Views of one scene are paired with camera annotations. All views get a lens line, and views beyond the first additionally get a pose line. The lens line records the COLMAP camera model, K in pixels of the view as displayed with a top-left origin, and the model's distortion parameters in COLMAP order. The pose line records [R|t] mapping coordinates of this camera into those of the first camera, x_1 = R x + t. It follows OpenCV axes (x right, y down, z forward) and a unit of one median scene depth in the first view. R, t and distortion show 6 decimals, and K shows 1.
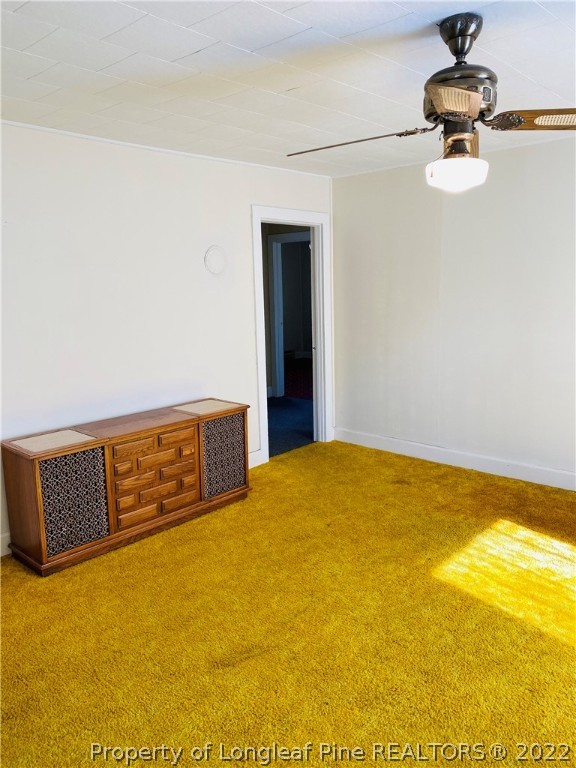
lens RADIAL K [[590.3, 0, 288.0], [0, 590.3, 384.0], [0, 0, 1]] dist [0.004013, 0.001460]
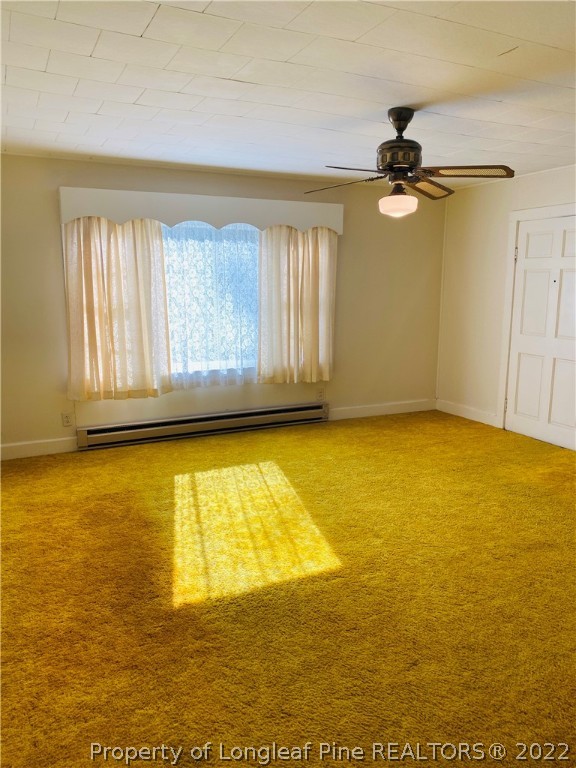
lens RADIAL K [[590.3, 0, 288.0], [0, 590.3, 384.0], [0, 0, 1]] dist [0.004013, 0.001460]
pose [[-0.928601, -0.039559, 0.368966, -0.029723], [0.089015, 0.941523, 0.324977, -0.301758], [-0.360246, 0.334617, -0.870778, 1.784098]]
